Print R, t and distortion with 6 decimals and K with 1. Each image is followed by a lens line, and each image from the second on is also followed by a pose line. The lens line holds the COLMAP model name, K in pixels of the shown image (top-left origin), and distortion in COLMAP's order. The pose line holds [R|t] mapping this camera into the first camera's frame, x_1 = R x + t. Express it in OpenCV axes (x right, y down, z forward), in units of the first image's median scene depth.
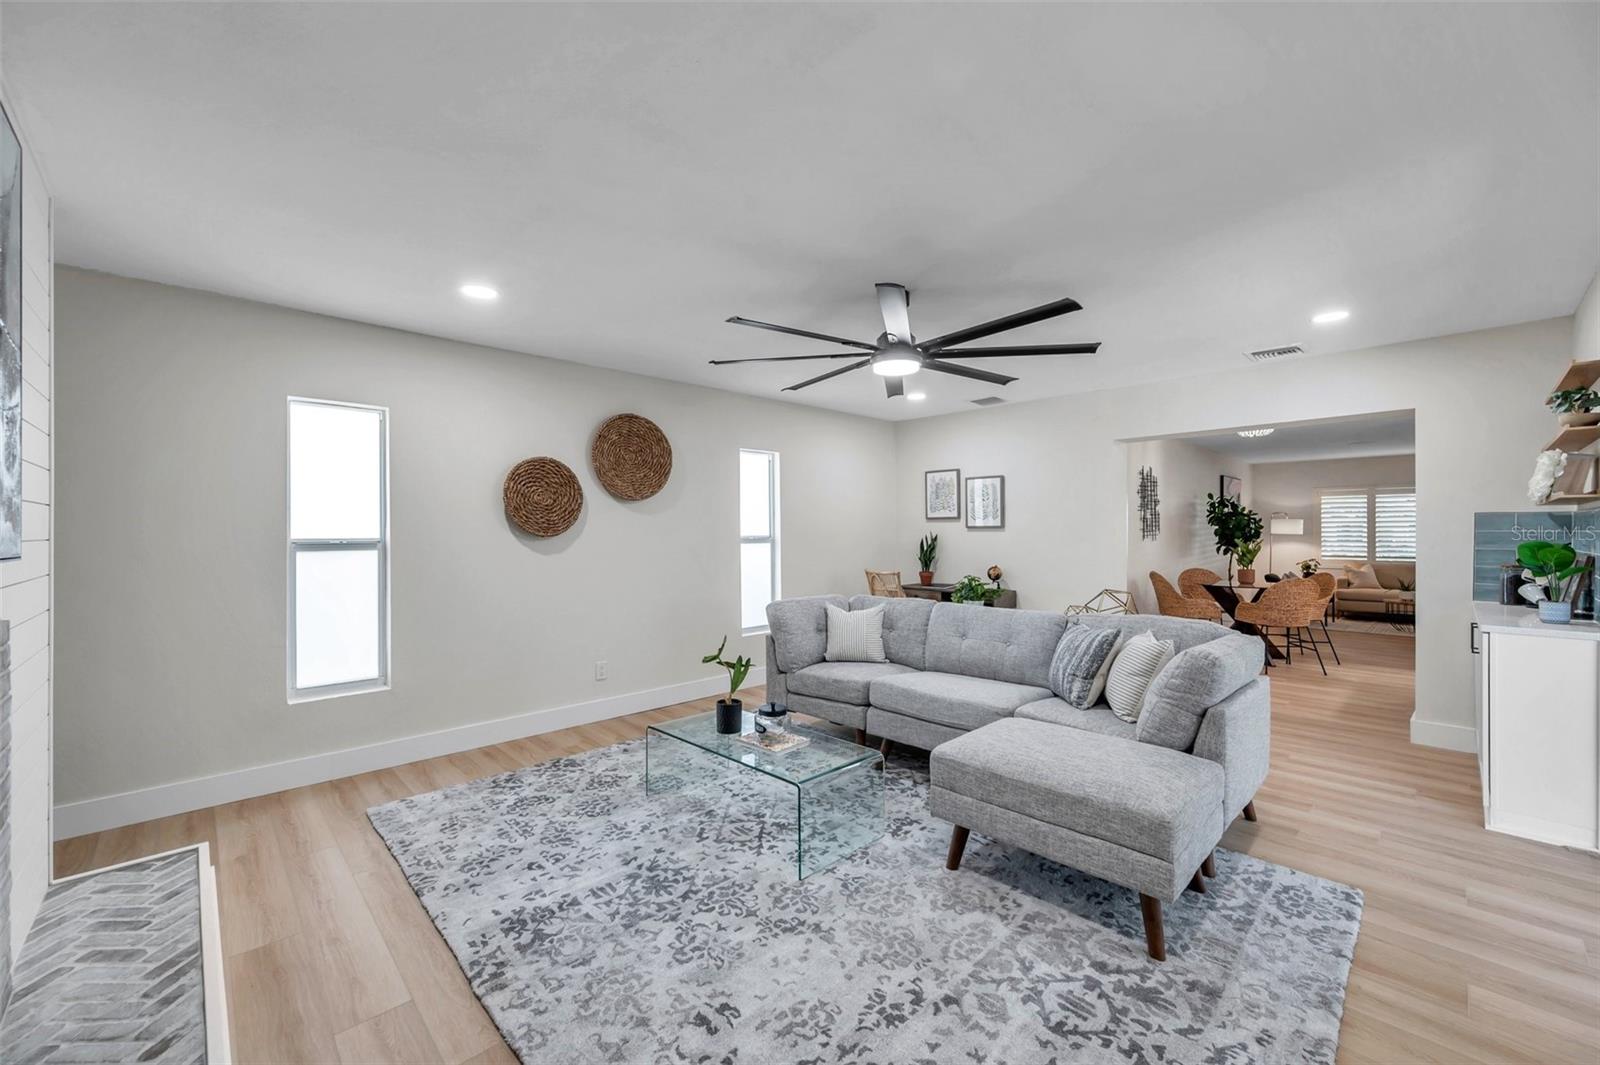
lens RADIAL K [[635.0, 0, 801.2], [0, 635.0, 541.2], [0, 0, 1]] dist [-0.002101, -0.000175]
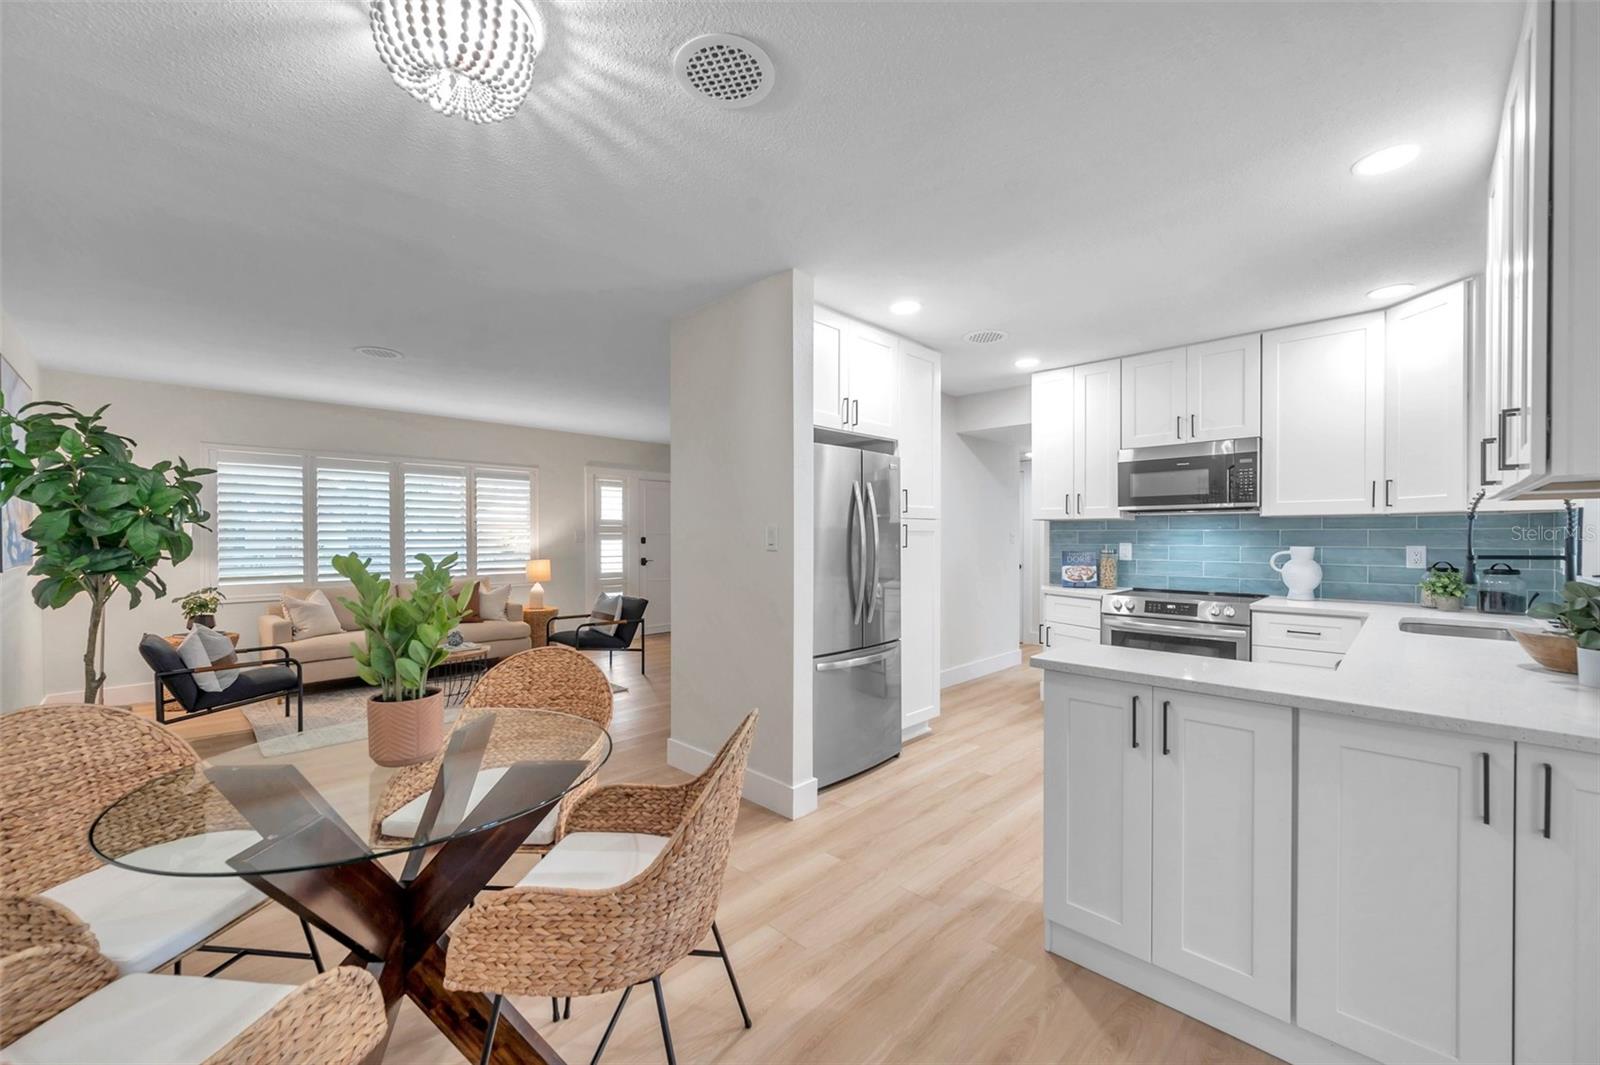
lens RADIAL K [[635.0, 0, 801.2], [0, 635.0, 541.2], [0, 0, 1]] dist [-0.002101, -0.000175]
pose [[-0.032739, -0.006364, 0.999444, 0.333314], [0.011309, 0.999913, 0.006737, -0.005797], [-0.999400, 0.011523, -0.032664, 0.608167]]
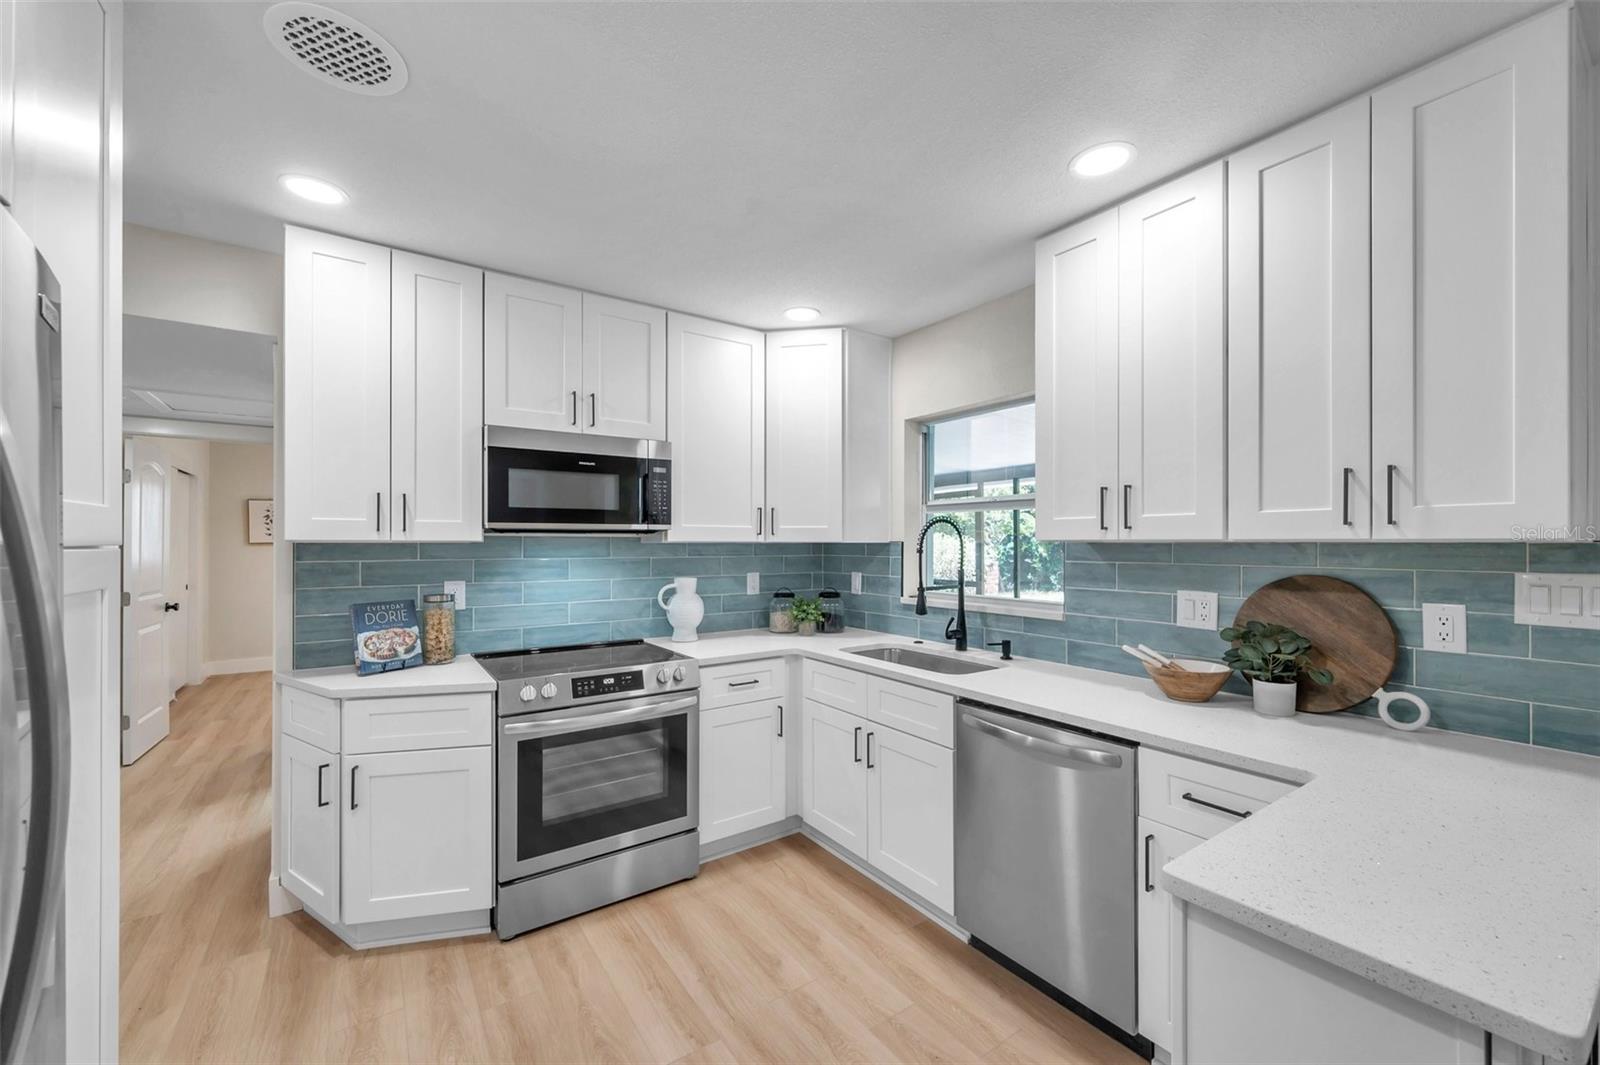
lens RADIAL K [[635.0, 0, 801.2], [0, 635.0, 541.2], [0, 0, 1]] dist [-0.002101, -0.000175]
pose [[-0.986500, 0.001754, 0.163751, 0.608065], [0.003195, 0.999958, 0.008532, -0.018674], [-0.163729, 0.008940, -0.986465, 0.605473]]
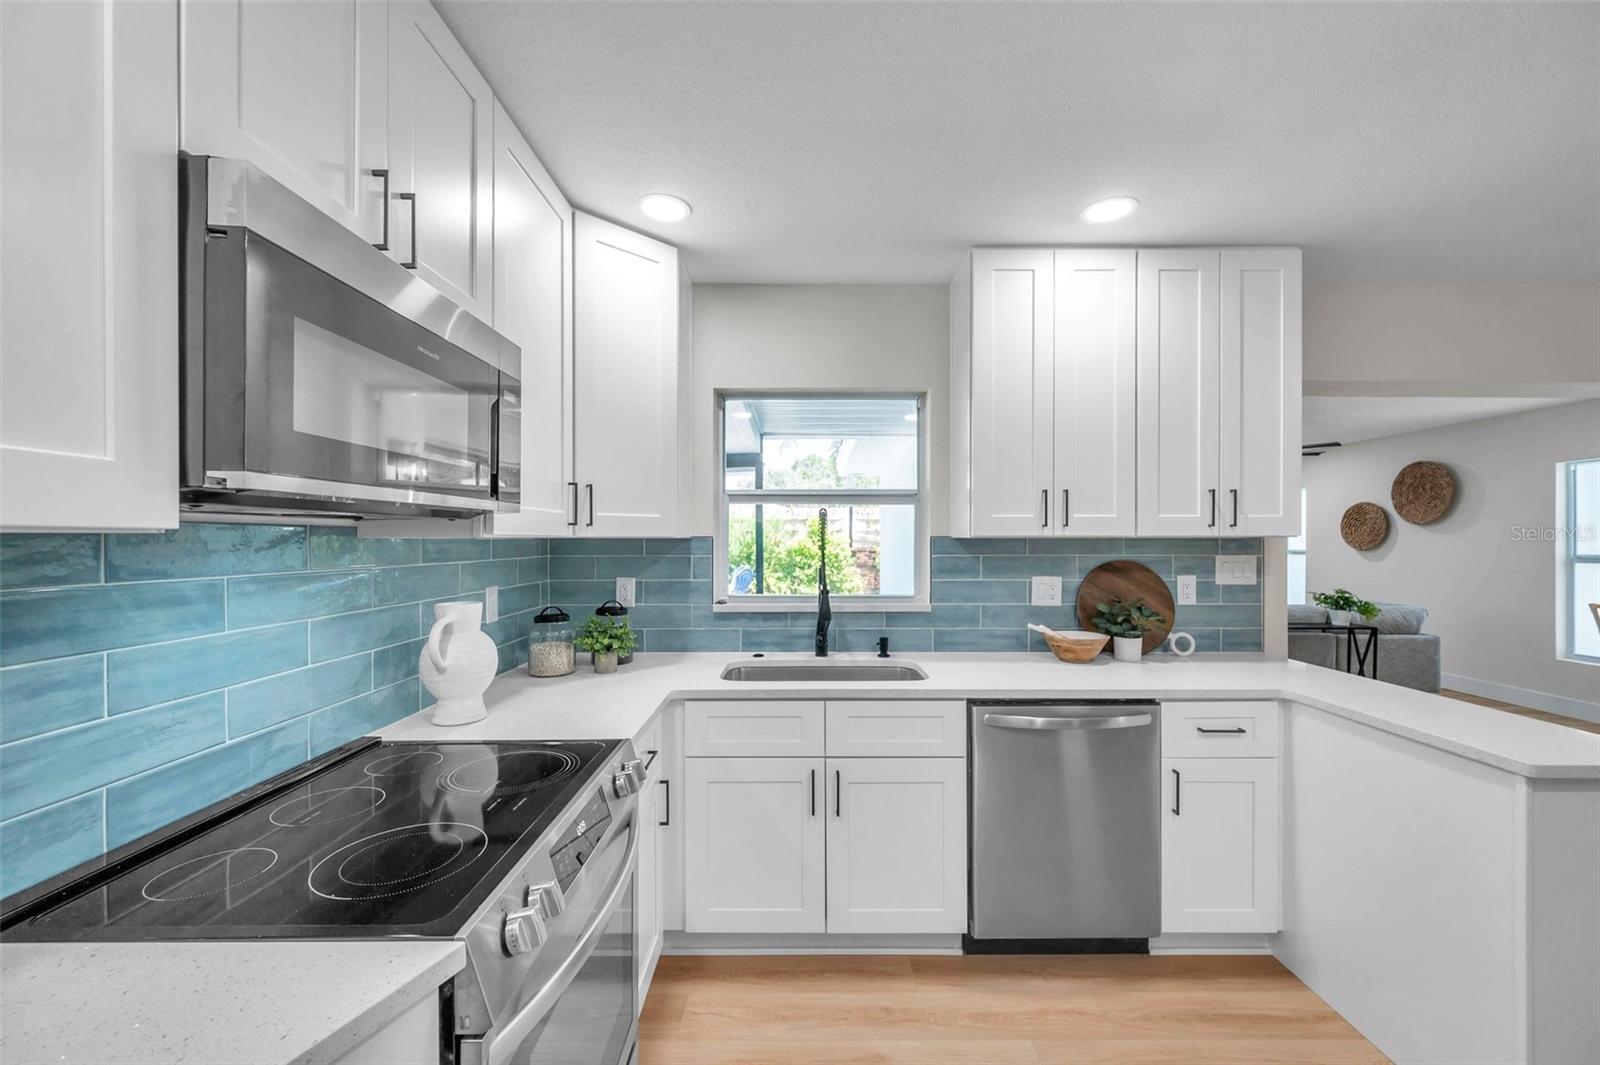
lens RADIAL K [[625.3, 0, 804.2], [0, 625.3, 542.9], [0, 0, 1]] dist [-0.001093, -0.000060]
pose [[-0.695690, 0.004965, -0.718325, 0.787921], [-0.007208, 0.999878, 0.013891, -0.016749], [0.718306, 0.014842, -0.695569, 0.474544]]
